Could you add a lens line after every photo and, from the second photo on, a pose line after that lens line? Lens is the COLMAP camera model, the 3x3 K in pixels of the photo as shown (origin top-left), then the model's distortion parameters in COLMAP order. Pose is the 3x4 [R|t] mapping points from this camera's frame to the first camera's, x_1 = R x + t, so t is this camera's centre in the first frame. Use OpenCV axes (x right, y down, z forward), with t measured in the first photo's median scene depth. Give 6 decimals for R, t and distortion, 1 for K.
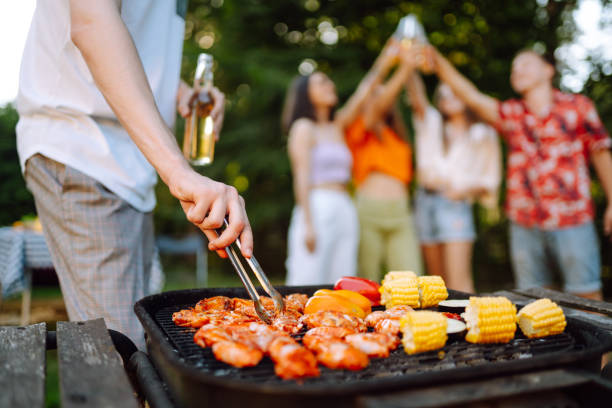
lens RADIAL K [[585.2, 0, 306.0], [0, 585.2, 204.0], [0, 0, 1]] dist [-0.044093, 0.013400]
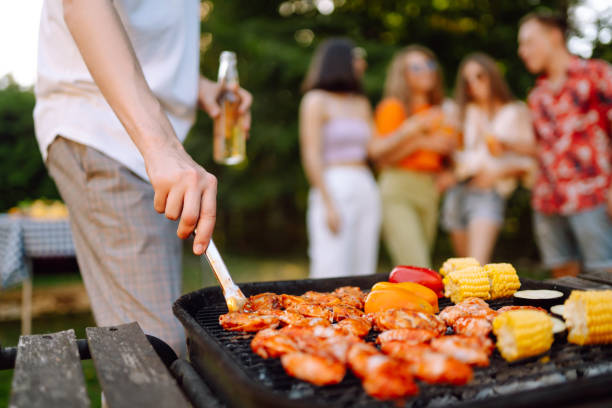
lens RADIAL K [[595.5, 0, 290.0], [0, 595.5, 203.5], [0, 0, 1]] dist [-0.052323, 0.004097]
pose [[0.999649, -0.024353, -0.010405, -0.112007], [0.024740, 0.998936, 0.038916, -0.012352], [0.009447, -0.039160, 0.999188, 0.123189]]
